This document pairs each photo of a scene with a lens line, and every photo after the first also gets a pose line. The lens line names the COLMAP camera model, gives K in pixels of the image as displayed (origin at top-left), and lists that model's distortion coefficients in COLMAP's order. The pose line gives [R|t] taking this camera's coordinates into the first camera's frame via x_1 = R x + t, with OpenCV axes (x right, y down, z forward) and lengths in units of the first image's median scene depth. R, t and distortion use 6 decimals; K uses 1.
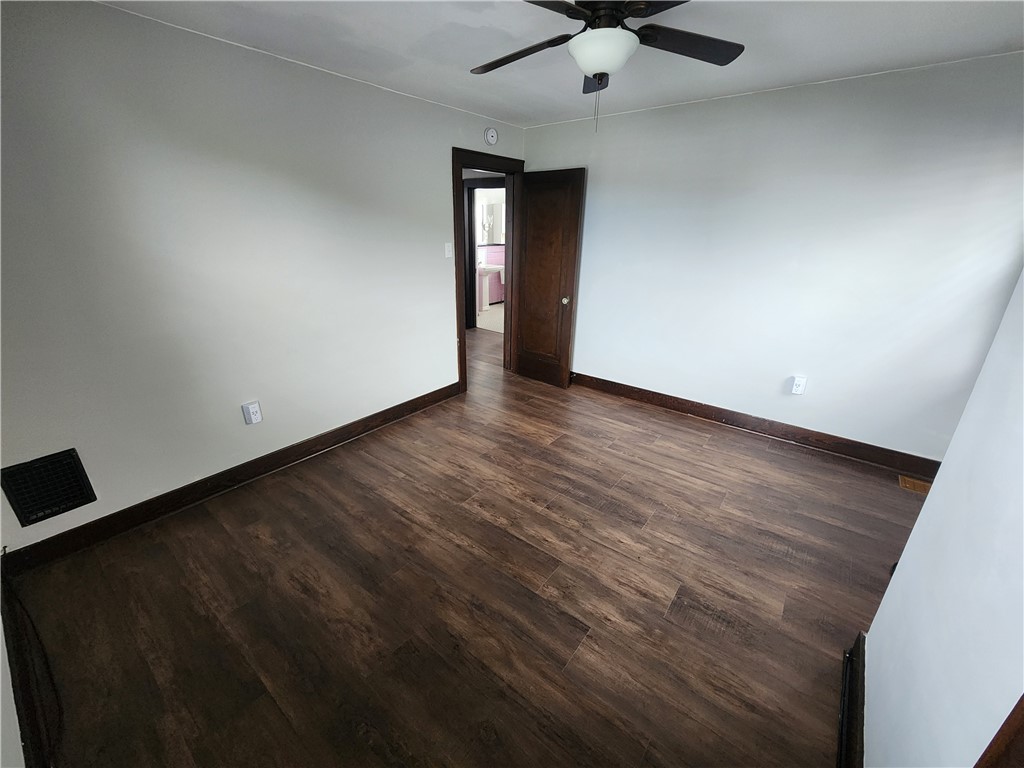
lens RADIAL K [[416.6, 0, 505.4], [0, 416.6, 380.8], [0, 0, 1]] dist [-0.001613, -0.000501]
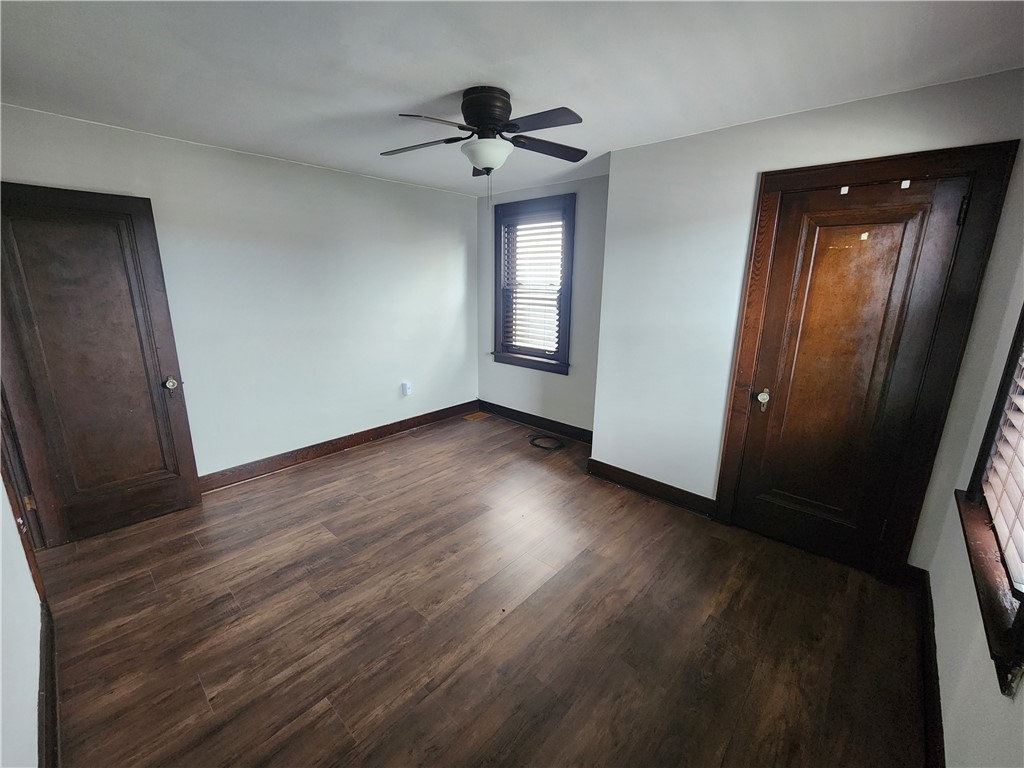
lens RADIAL K [[418.8, 0, 505.0], [0, 418.8, 378.9], [0, 0, 1]] dist [0.000357, 0.000032]
pose [[0.073952, -0.244227, 0.966894, -0.697751], [0.344258, 0.916201, 0.205092, -0.220722], [-0.935958, 0.317694, 0.151832, 0.554299]]
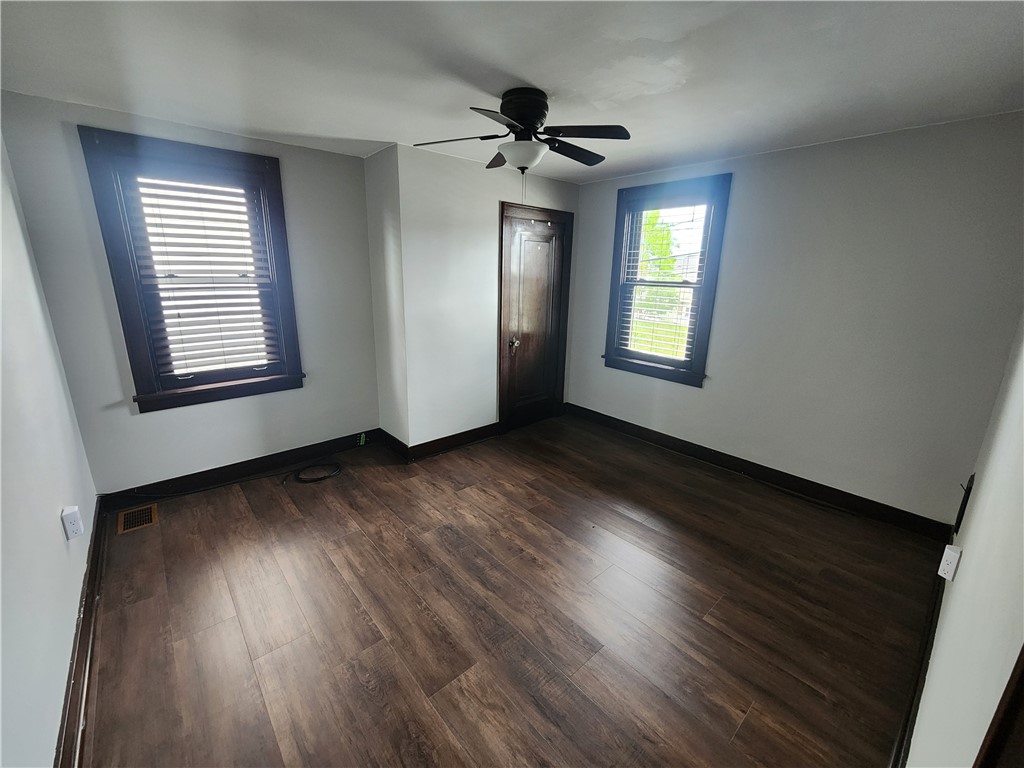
lens RADIAL K [[418.8, 0, 505.0], [0, 418.8, 378.9], [0, 0, 1]] dist [0.000357, 0.000032]
pose [[-0.982153, -0.073281, 0.173223, -0.000472], [0.040717, 0.816301, 0.576190, -0.557110], [-0.183626, 0.572960, -0.798748, 1.445878]]
